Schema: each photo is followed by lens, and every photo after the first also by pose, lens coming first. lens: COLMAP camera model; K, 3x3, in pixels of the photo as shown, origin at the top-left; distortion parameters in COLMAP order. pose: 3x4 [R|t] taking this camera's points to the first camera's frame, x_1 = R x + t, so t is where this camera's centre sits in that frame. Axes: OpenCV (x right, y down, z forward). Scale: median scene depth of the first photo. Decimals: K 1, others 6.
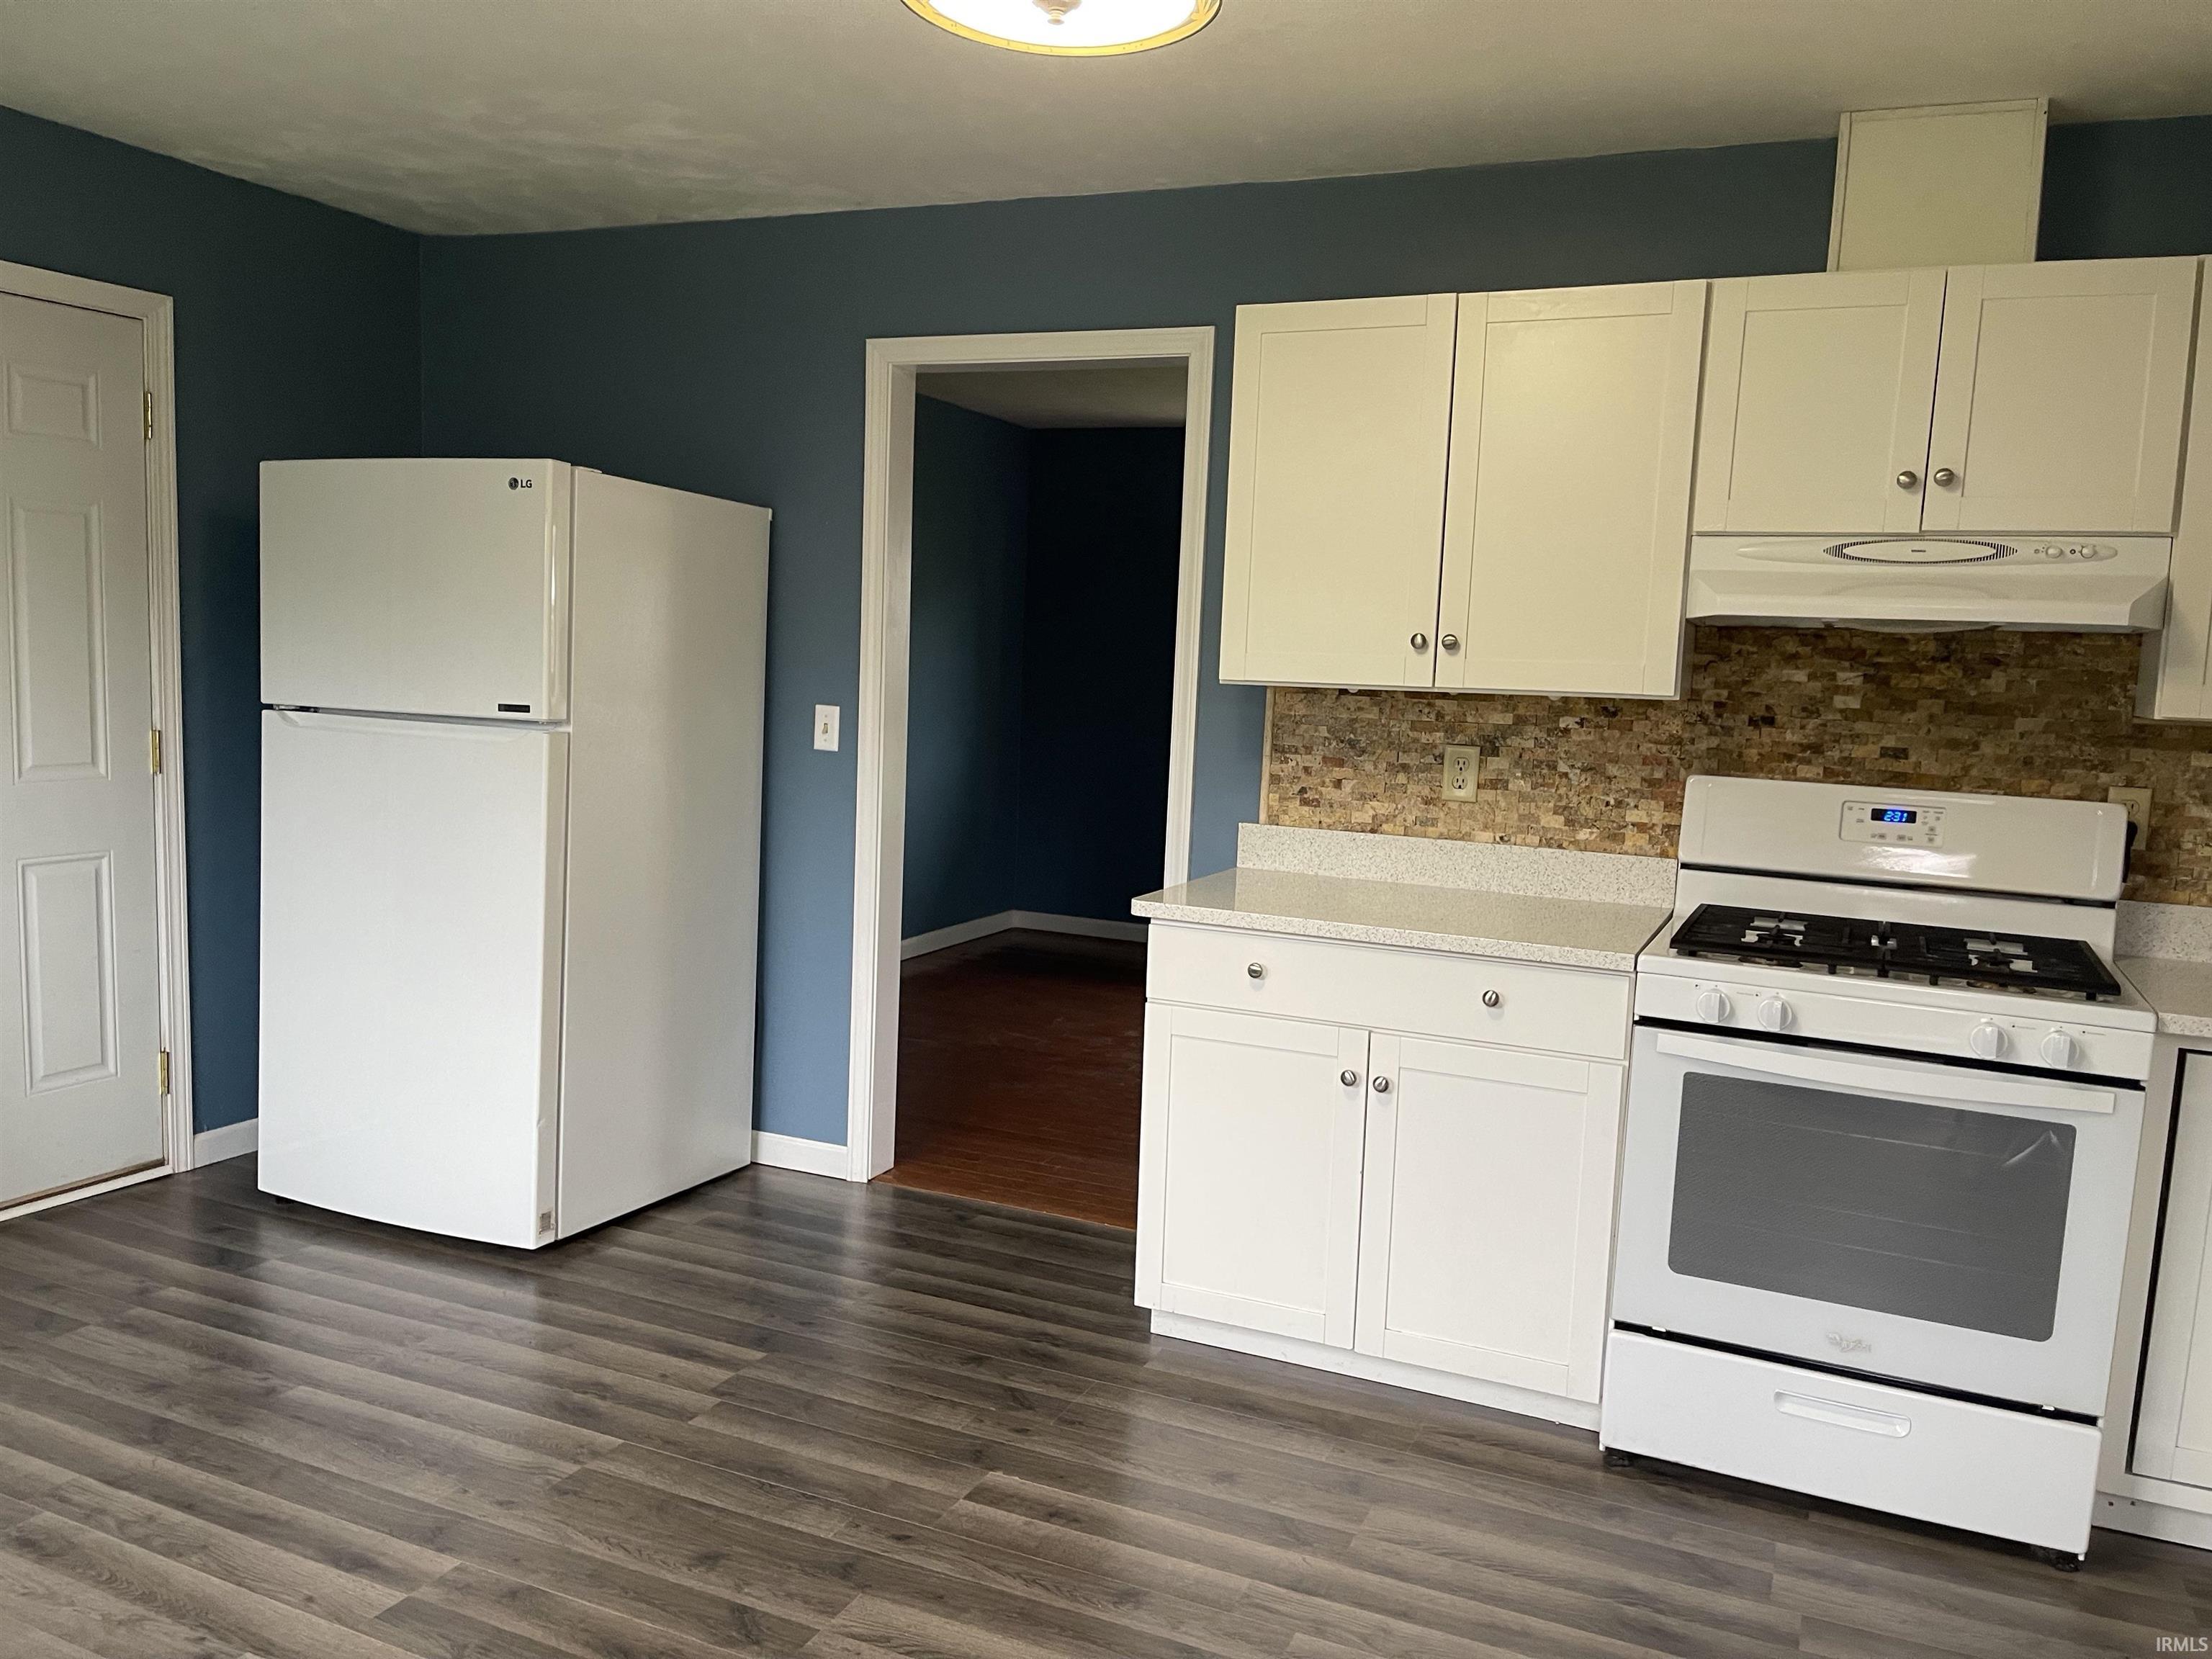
lens RADIAL K [[1668.0, 0, 1106.0], [0, 1668.0, 829.5], [0, 0, 1]] dist [0.041748, -0.083020]
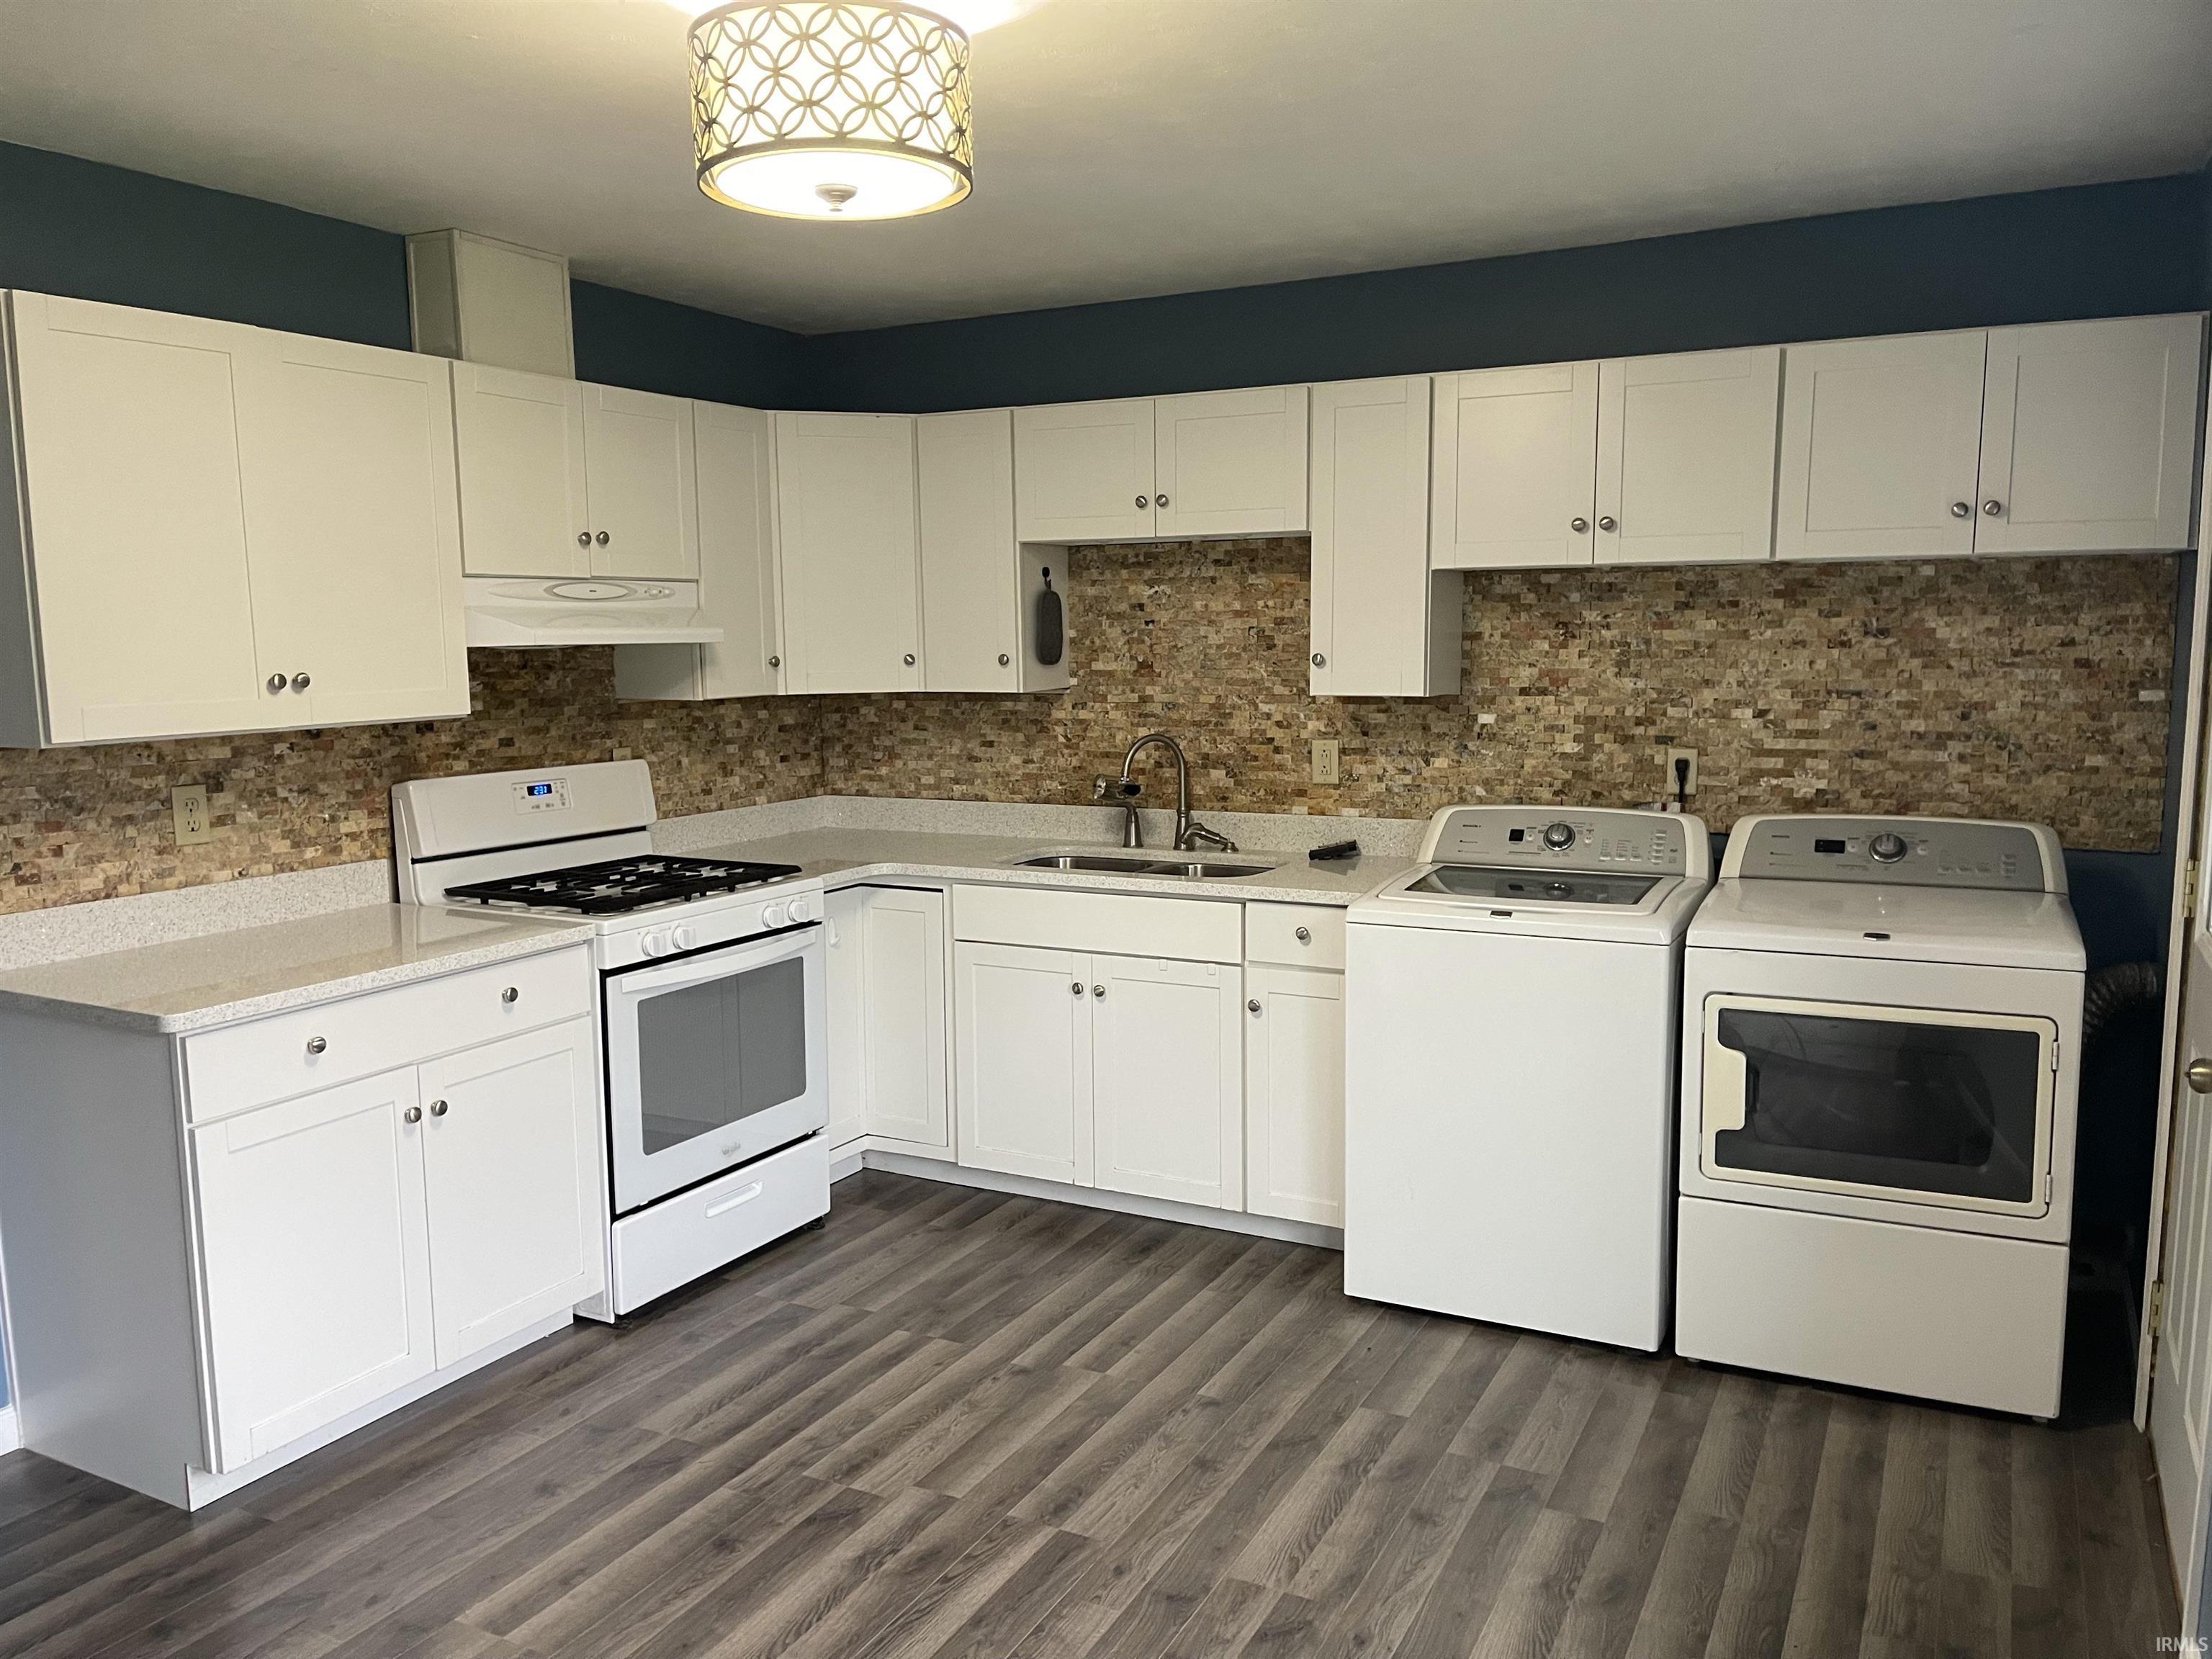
lens RADIAL K [[1668.0, 0, 1106.0], [0, 1668.0, 829.5], [0, 0, 1]] dist [0.041748, -0.083020]
pose [[0.050979, -0.159365, 0.985903, -0.722571], [0.115665, 0.981485, 0.152670, -0.114493], [-0.991979, 0.106251, 0.068468, 0.438215]]
